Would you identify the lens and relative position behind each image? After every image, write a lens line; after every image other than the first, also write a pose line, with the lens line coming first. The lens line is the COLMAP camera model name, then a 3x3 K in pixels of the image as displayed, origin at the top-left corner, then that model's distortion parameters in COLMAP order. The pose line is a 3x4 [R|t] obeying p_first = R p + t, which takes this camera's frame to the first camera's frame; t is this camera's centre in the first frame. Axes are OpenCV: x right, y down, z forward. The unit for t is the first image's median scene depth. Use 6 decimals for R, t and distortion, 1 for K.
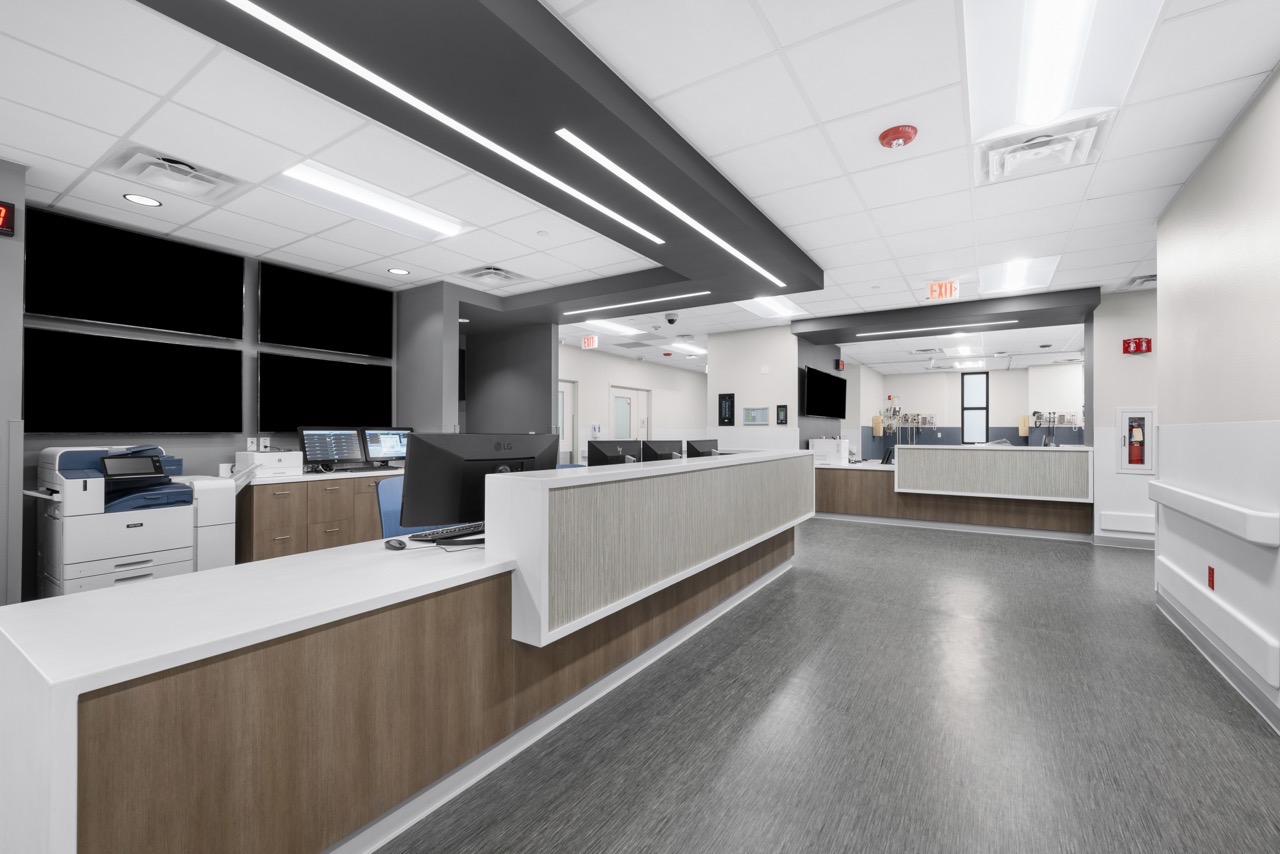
lens RADIAL K [[542.2, 0, 640.0], [0, 542.2, 427.0], [0, 0, 1]] dist [-0.001651, -0.000153]
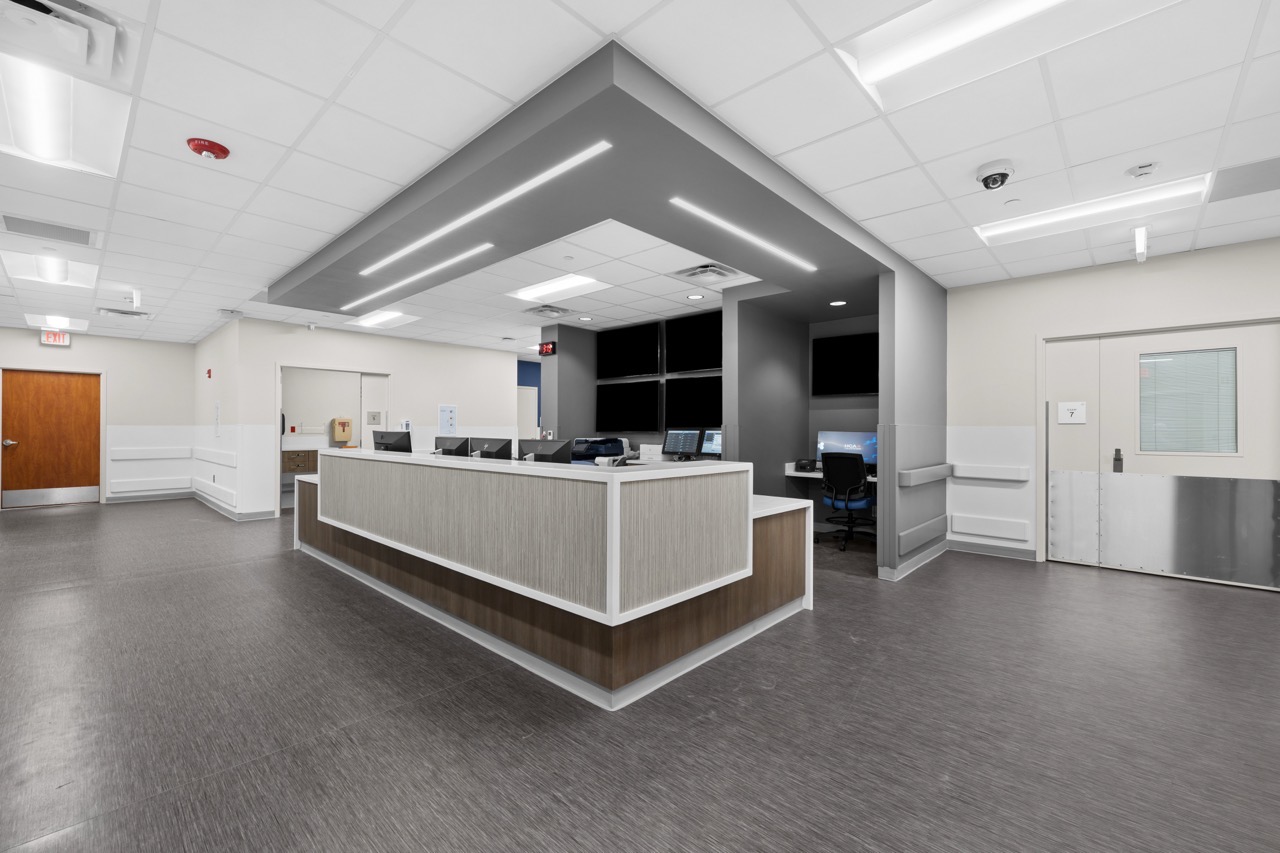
lens RADIAL K [[531.9, 0, 640.0], [0, 531.9, 426.5], [0, 0, 1]] dist [0.000866, 0.000254]
pose [[-0.175462, -0.009322, -0.984442, 1.139755], [0.002723, 0.999947, -0.009954, 0.014090], [0.984482, -0.004427, -0.175428, 1.702630]]
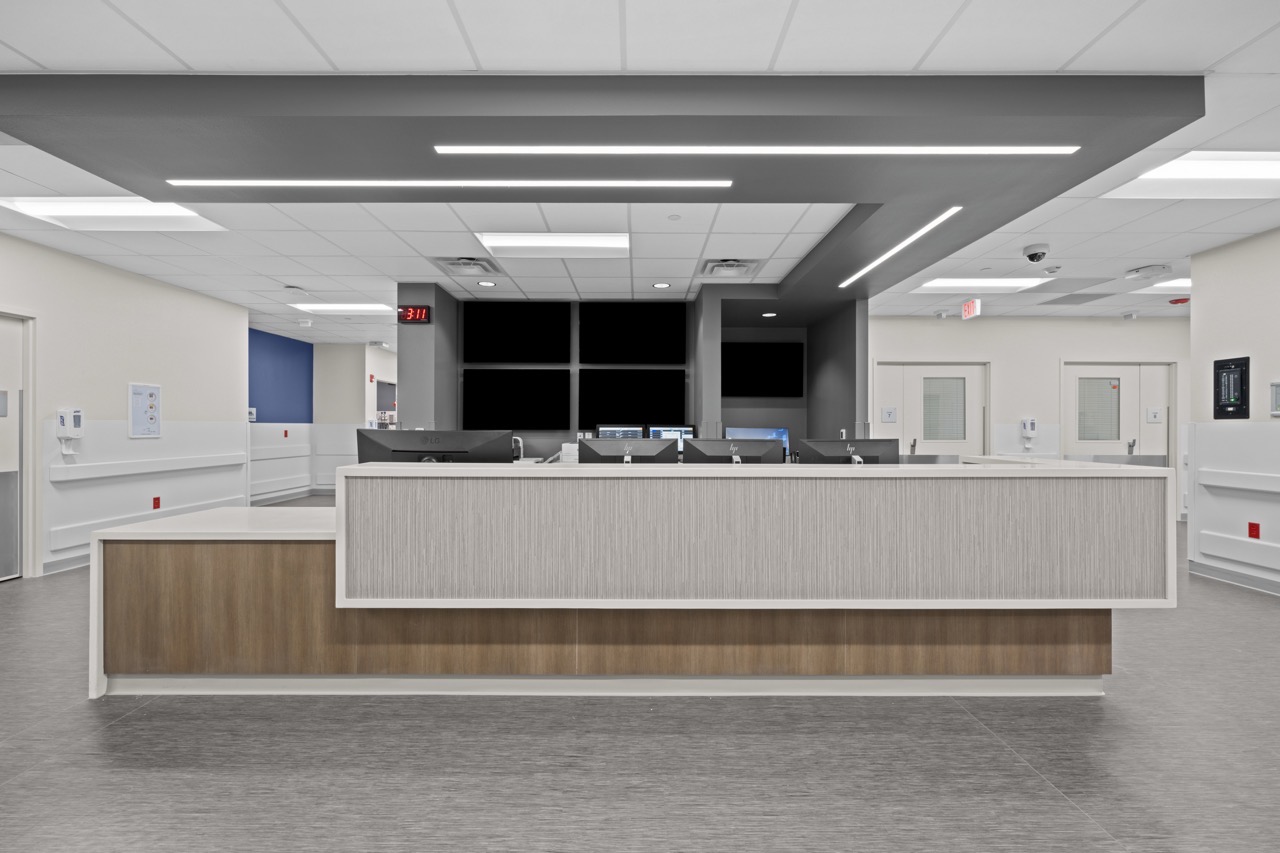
lens RADIAL K [[534.3, 0, 635.5], [0, 534.3, 425.8], [0, 0, 1]] dist [-0.000101, 0.000058]
pose [[0.543559, -0.002845, -0.839366, 0.709779], [0.004924, 0.999988, -0.000201, 0.004646], [0.839356, -0.004024, 0.543567, 0.555467]]
